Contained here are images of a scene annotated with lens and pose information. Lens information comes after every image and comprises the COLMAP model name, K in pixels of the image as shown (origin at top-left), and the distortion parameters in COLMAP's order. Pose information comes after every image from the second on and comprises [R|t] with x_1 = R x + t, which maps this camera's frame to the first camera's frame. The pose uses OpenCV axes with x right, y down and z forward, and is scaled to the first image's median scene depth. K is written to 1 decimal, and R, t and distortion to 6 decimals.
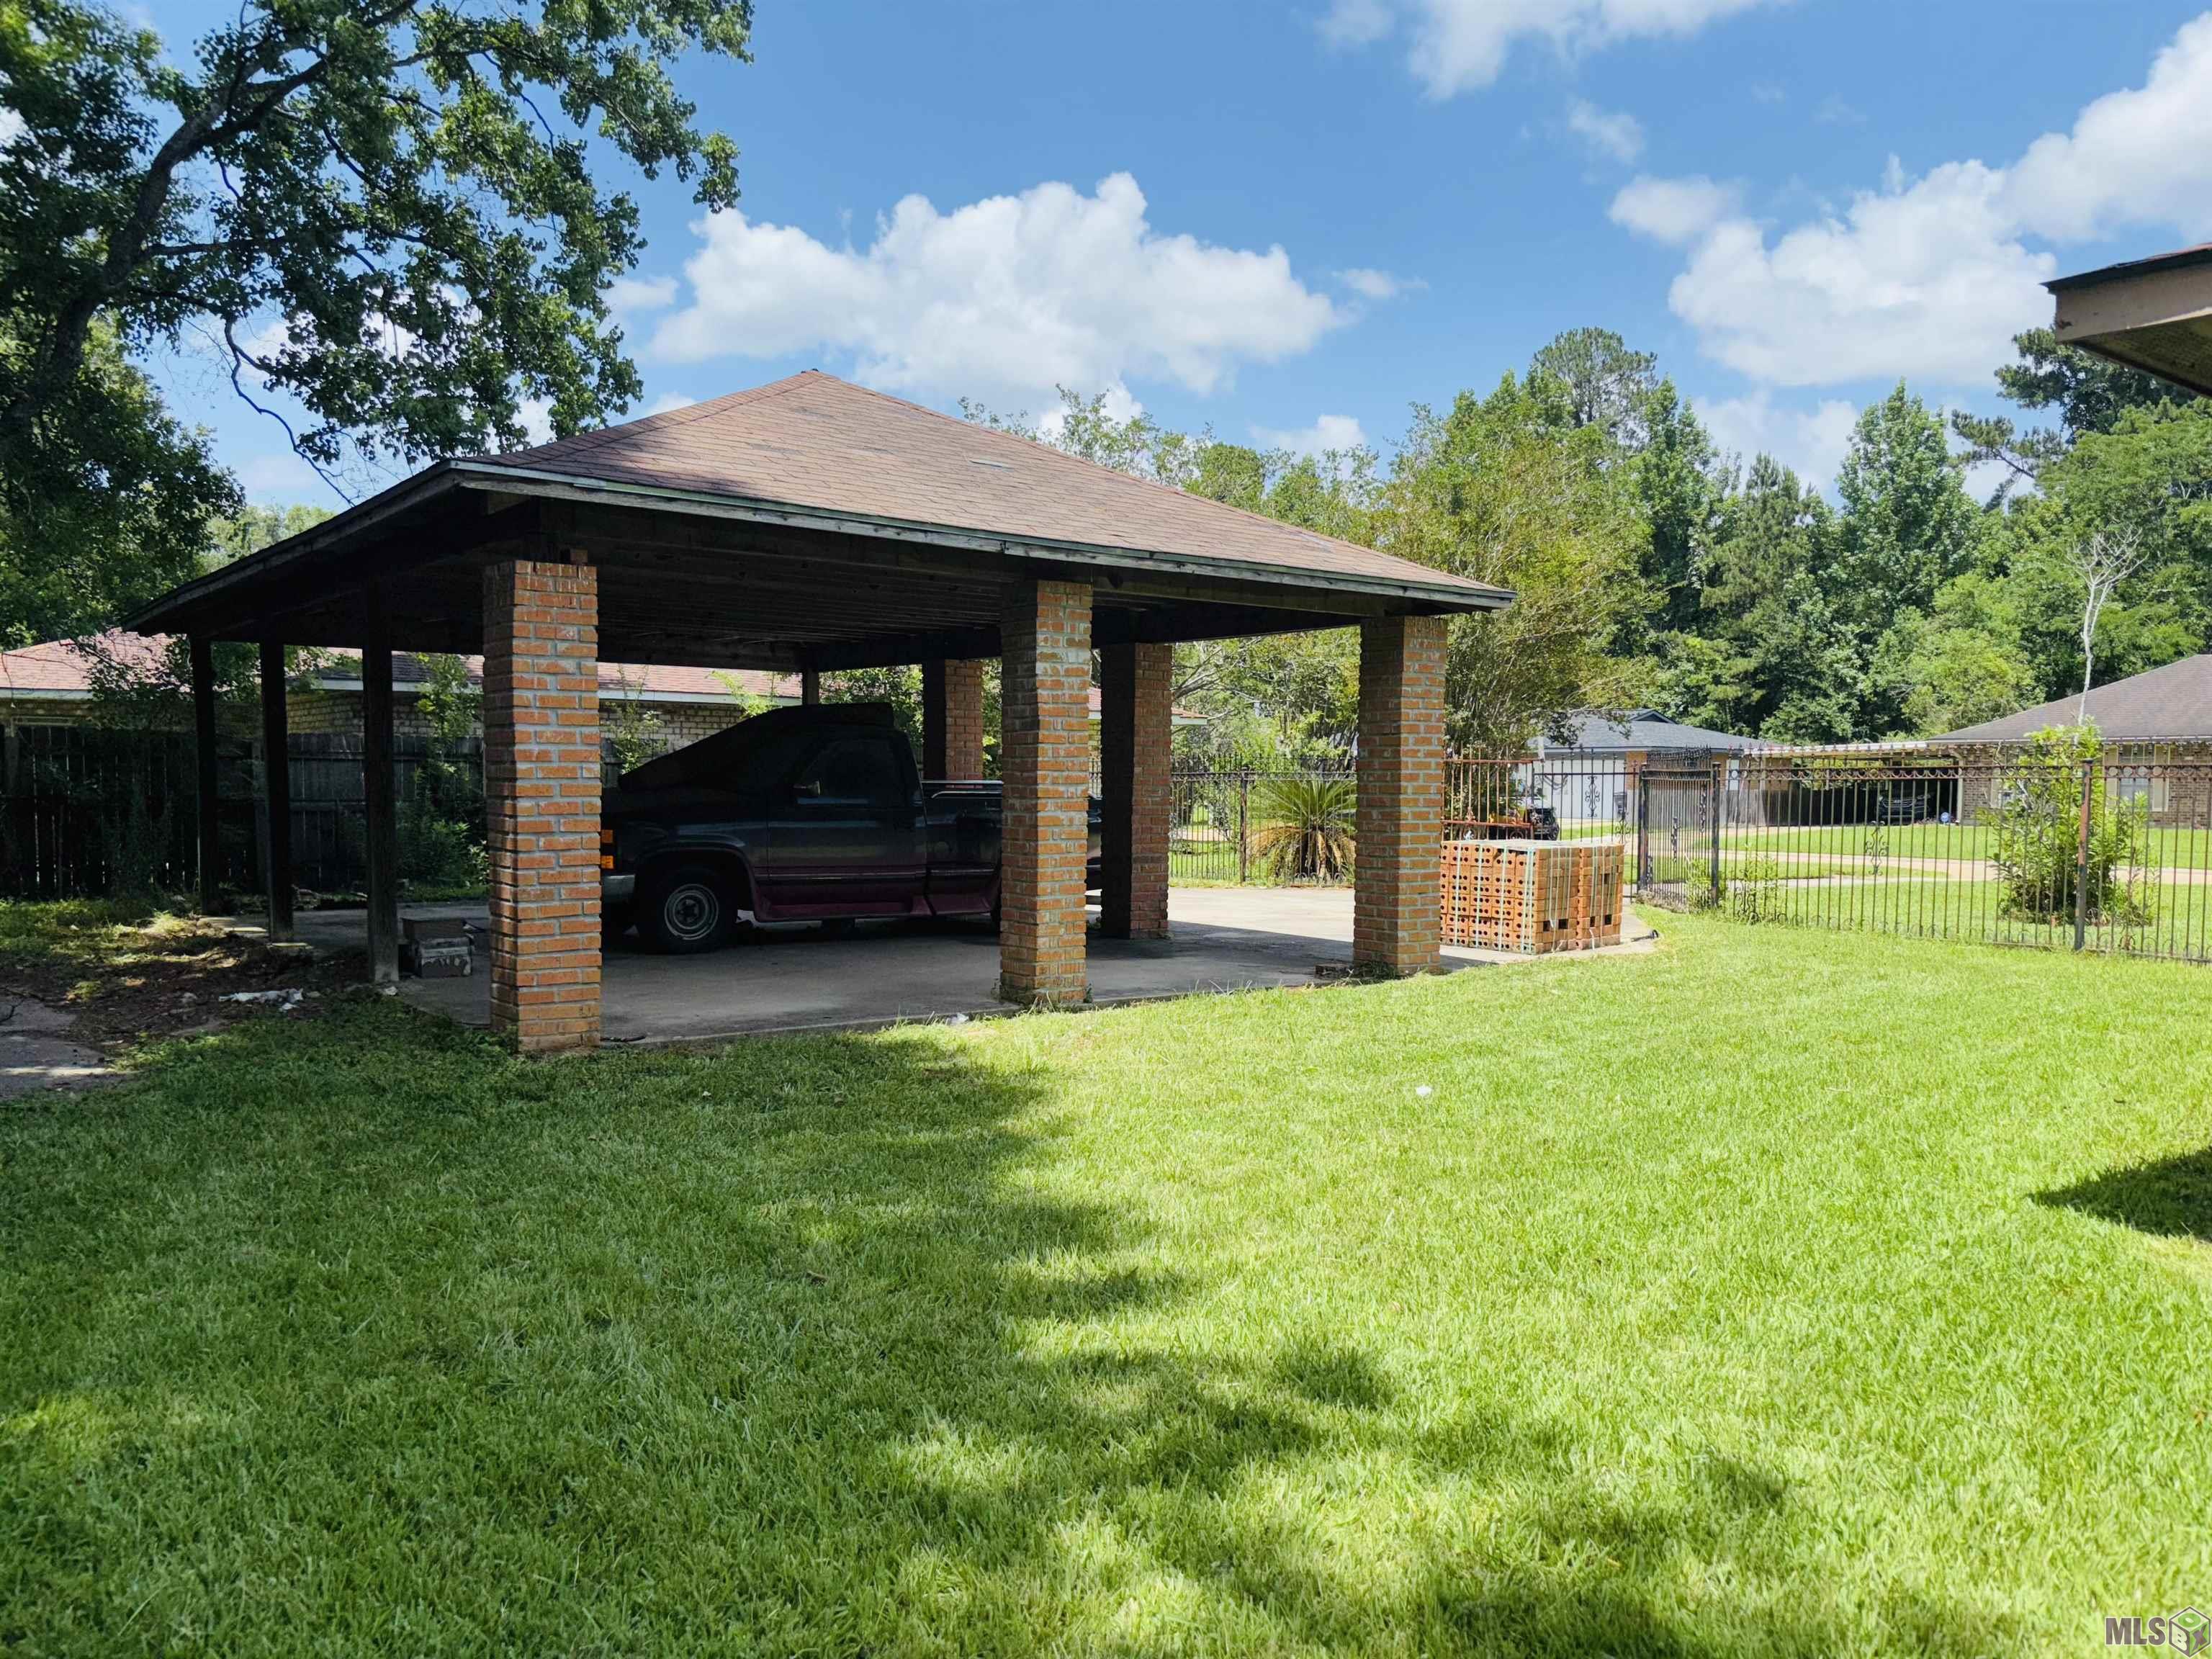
lens RADIAL K [[1536.9, 0, 927.1], [0, 1536.9, 822.3], [0, 0, 1]] dist [0.060762, -0.080935]
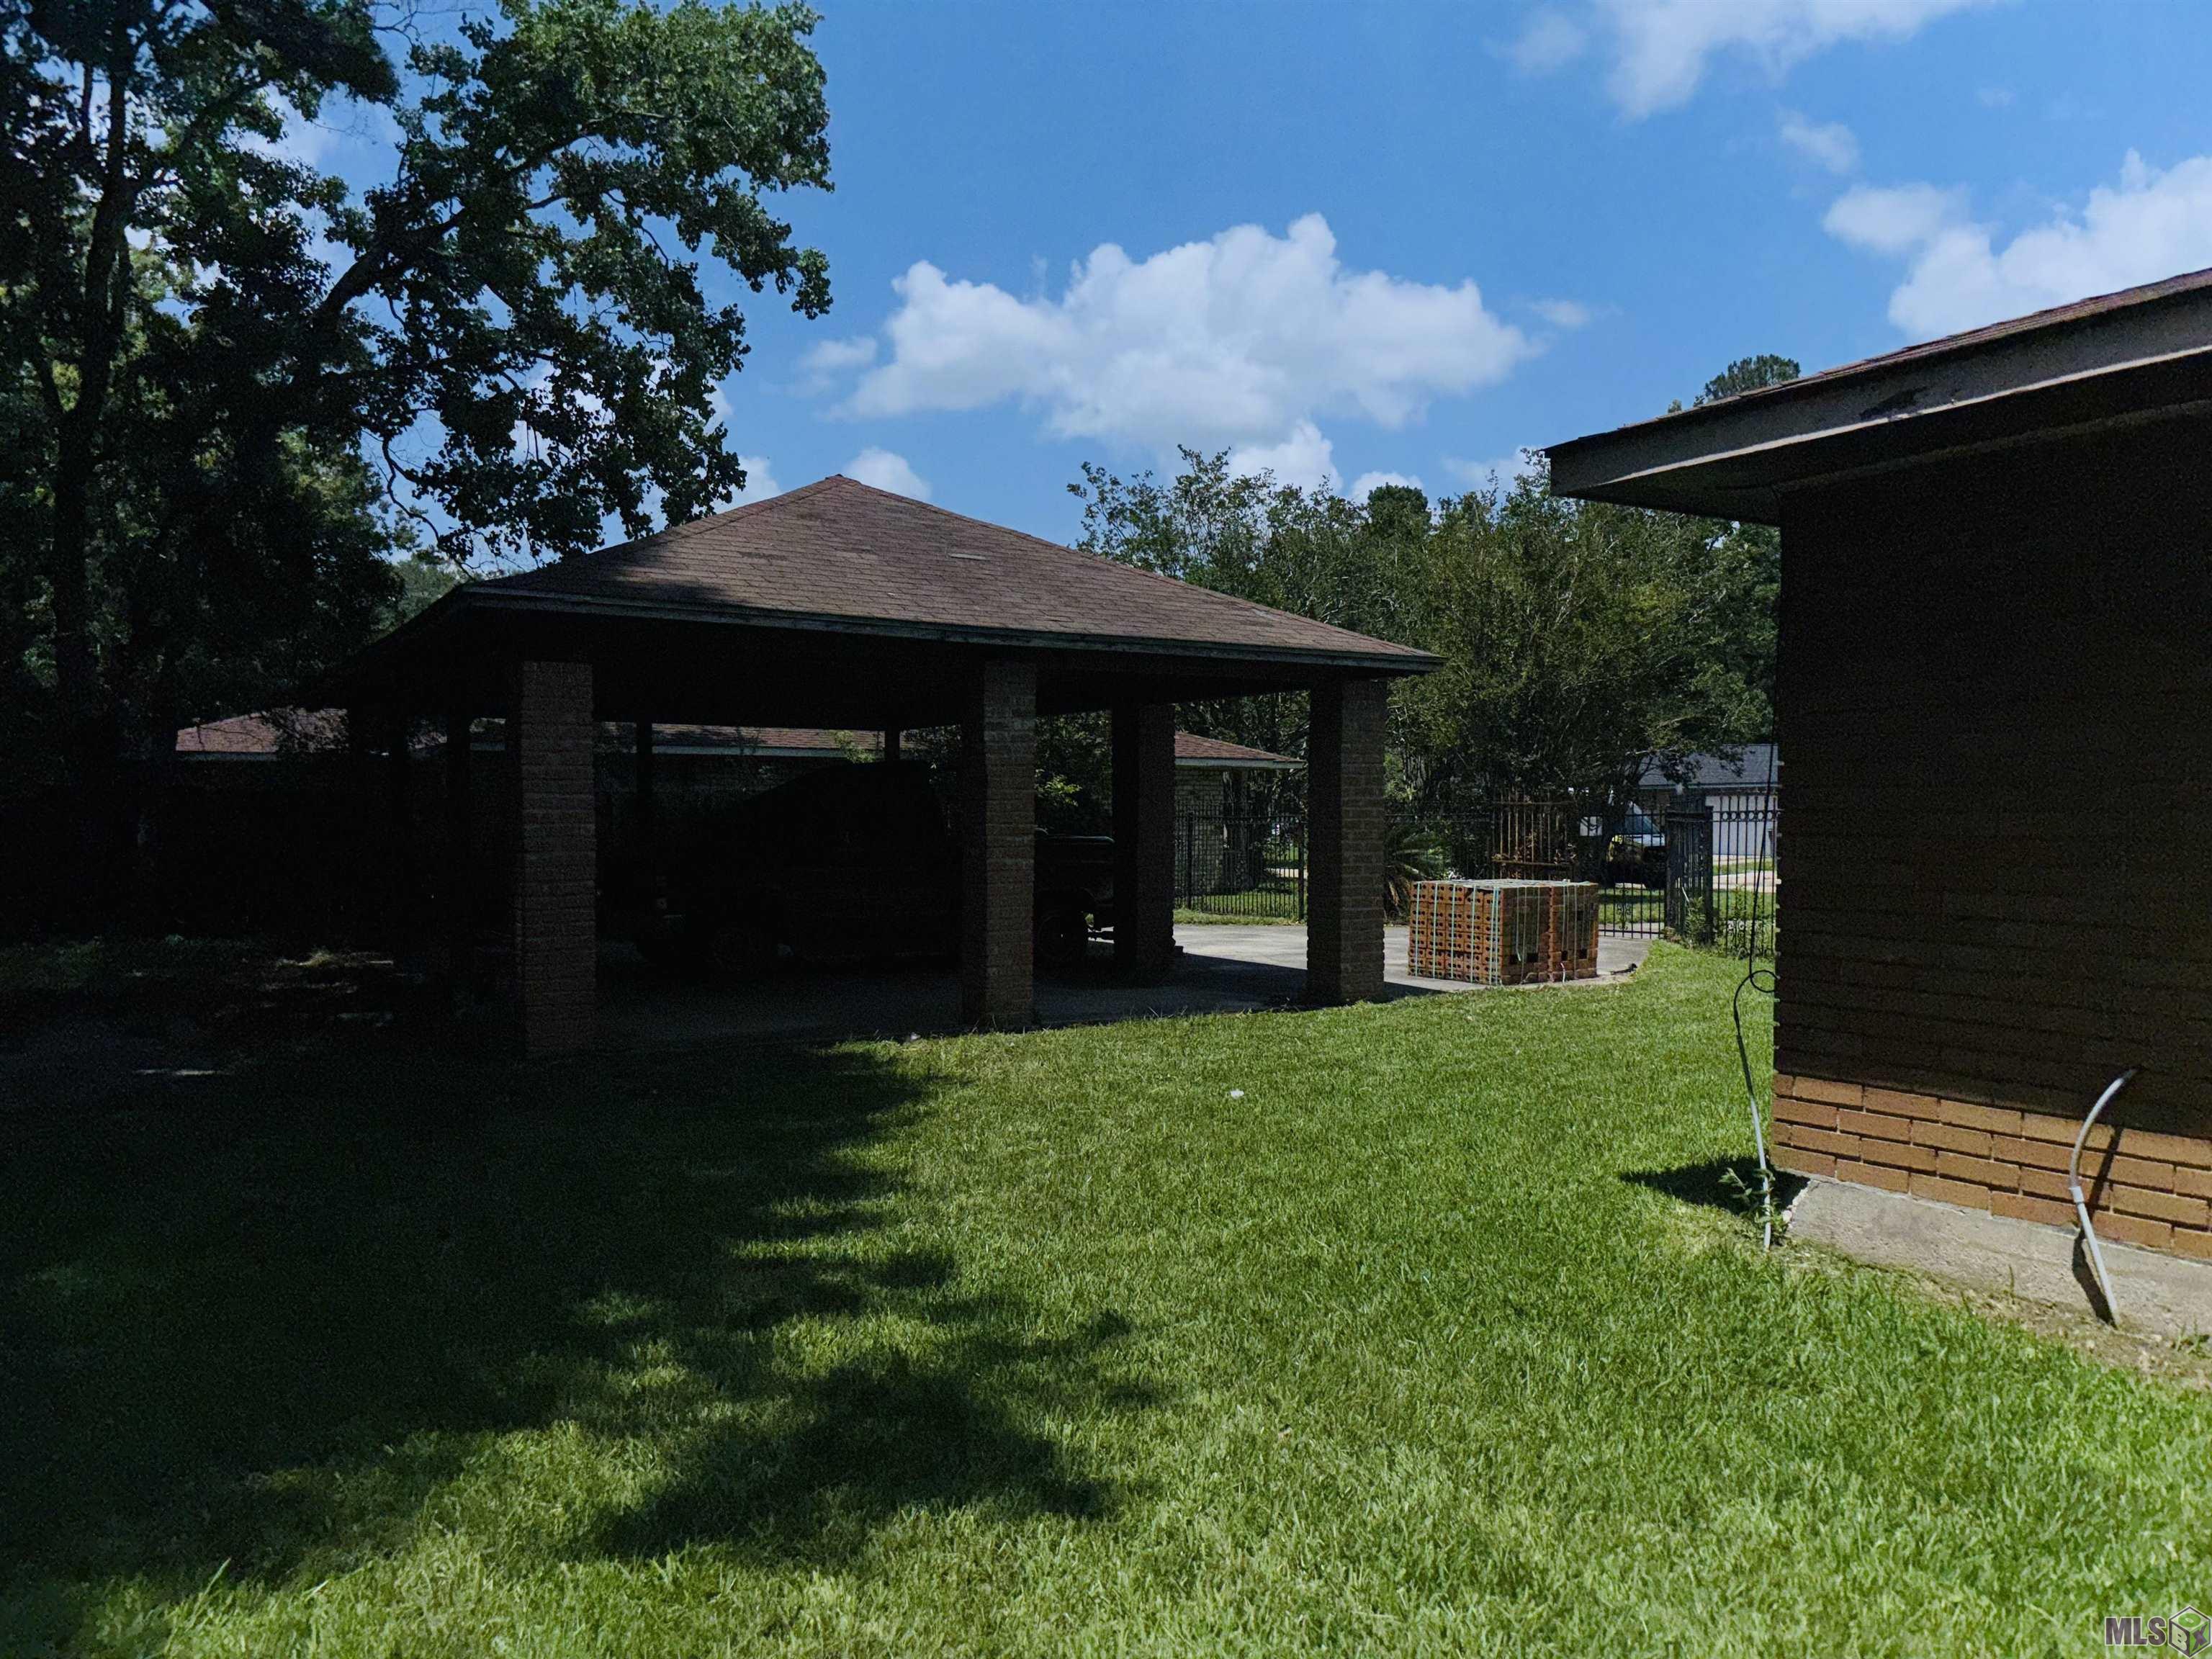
lens RADIAL K [[1681.8, 0, 1088.8], [0, 1681.8, 812.7], [0, 0, 1]] dist [0.022050, 0.003980]
pose [[0.992594, -0.010085, -0.121062, 0.208094], [0.006898, 0.999619, -0.026719, -0.005104], [0.121285, 0.025686, 0.992285, -0.172024]]
